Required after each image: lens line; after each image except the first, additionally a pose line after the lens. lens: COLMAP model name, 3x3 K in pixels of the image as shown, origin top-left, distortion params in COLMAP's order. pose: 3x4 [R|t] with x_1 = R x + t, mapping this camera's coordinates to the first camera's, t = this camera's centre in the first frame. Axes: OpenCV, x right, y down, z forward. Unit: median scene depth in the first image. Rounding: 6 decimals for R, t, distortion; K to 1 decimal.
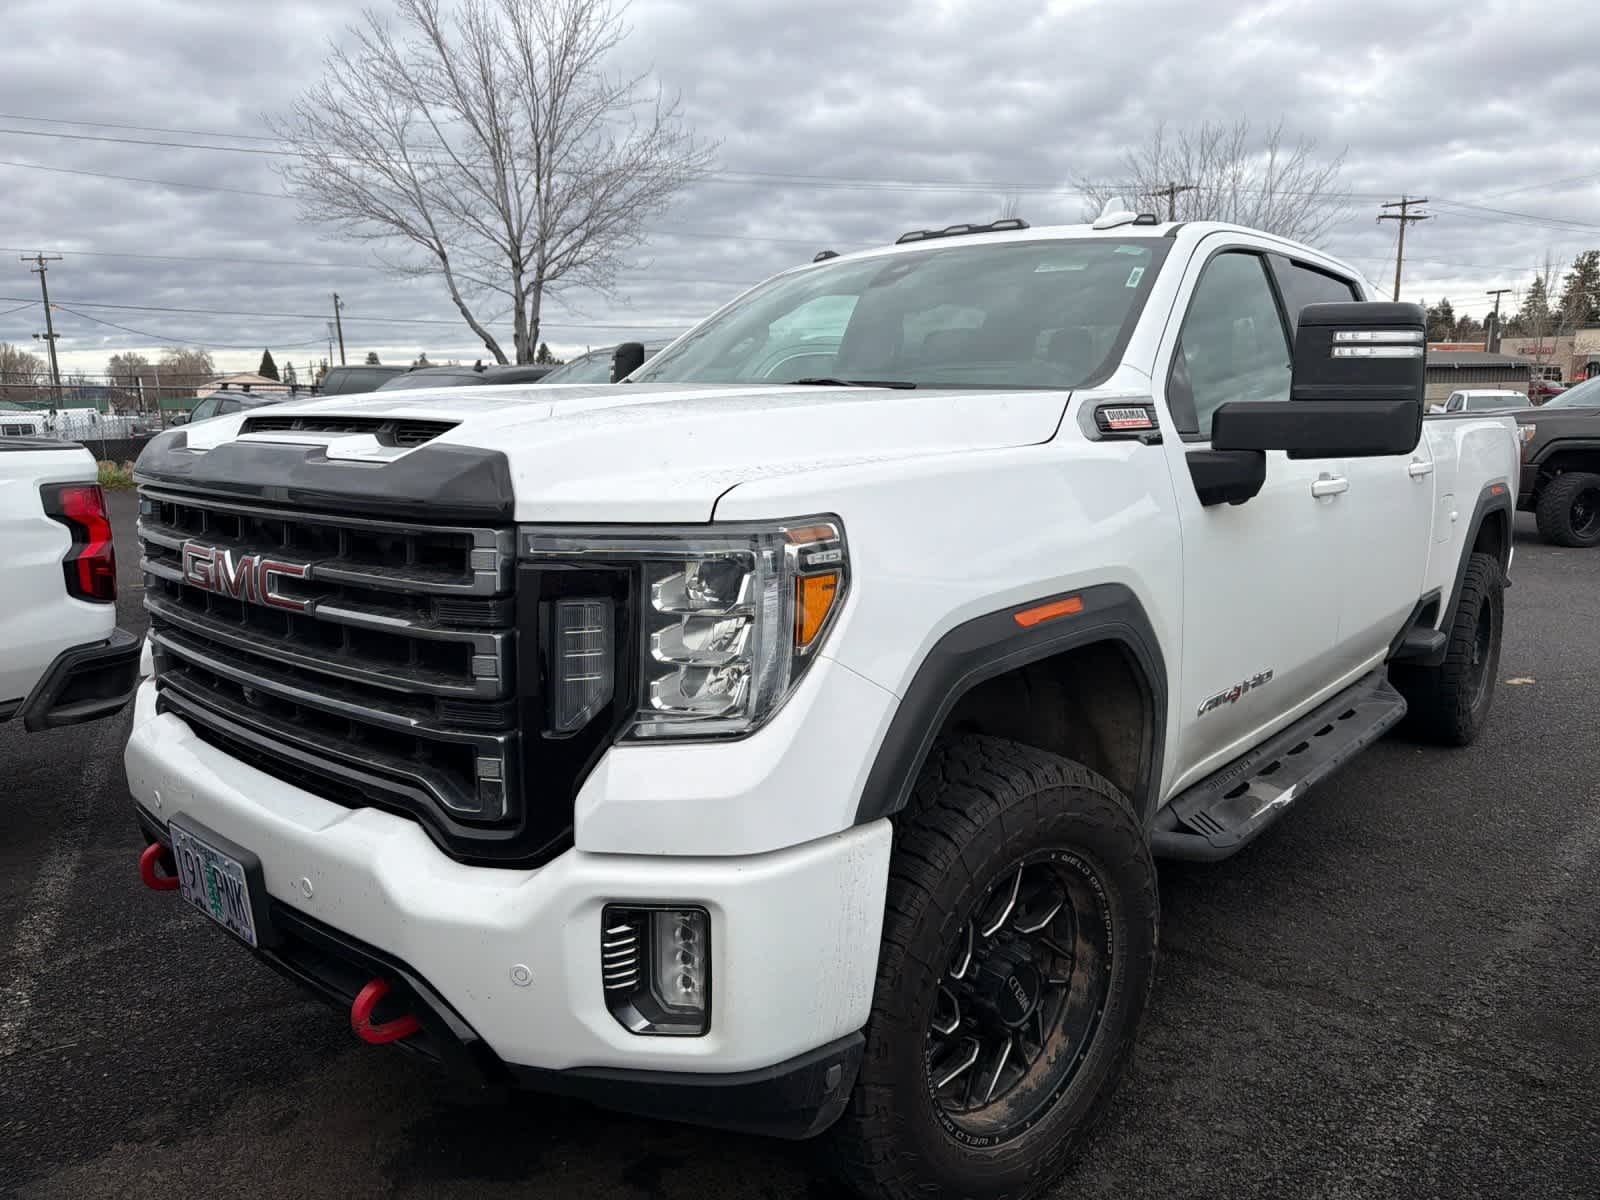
lens RADIAL K [[1180.6, 0, 800.8], [0, 1180.6, 626.5], [0, 0, 1]] dist [0.062715, -0.001206]
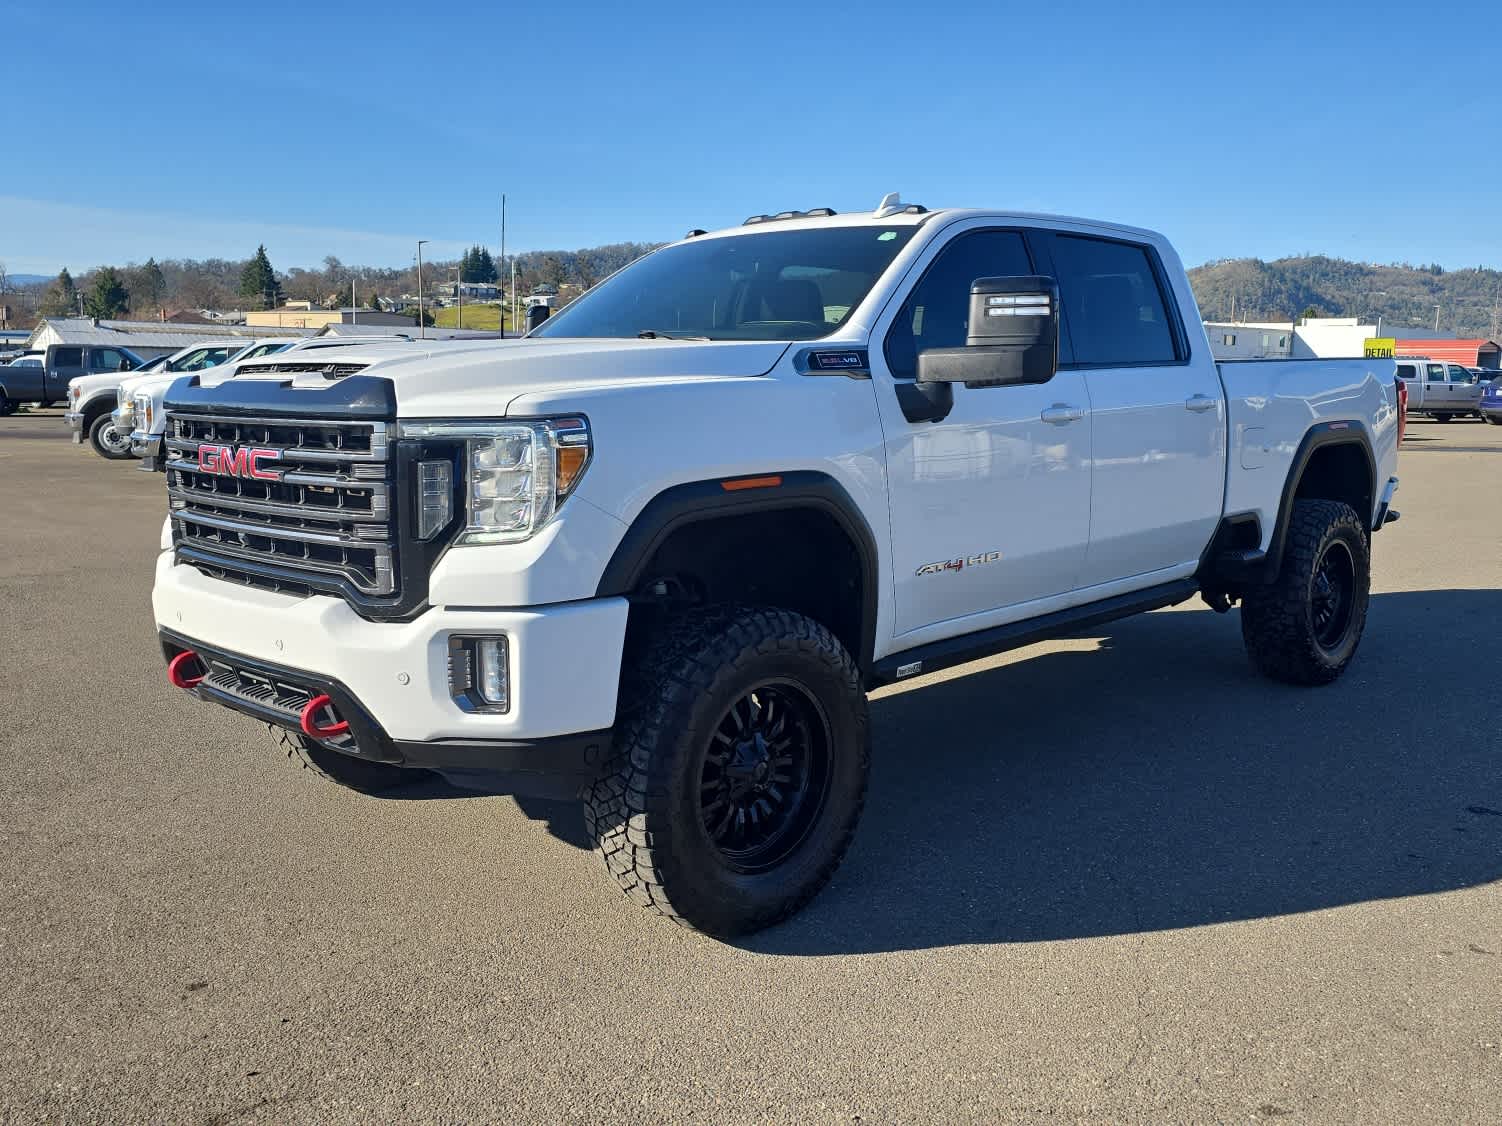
lens RADIAL K [[1442.5, 0, 751.0], [0, 1442.5, 563.0], [0, 0, 1]] dist [0.107221, 0.006025]
pose [[0.997480, -0.002455, -0.070901, 0.361897], [-0.001011, 0.998808, -0.048809, 0.192814], [0.070936, 0.048757, 0.996288, -0.909557]]
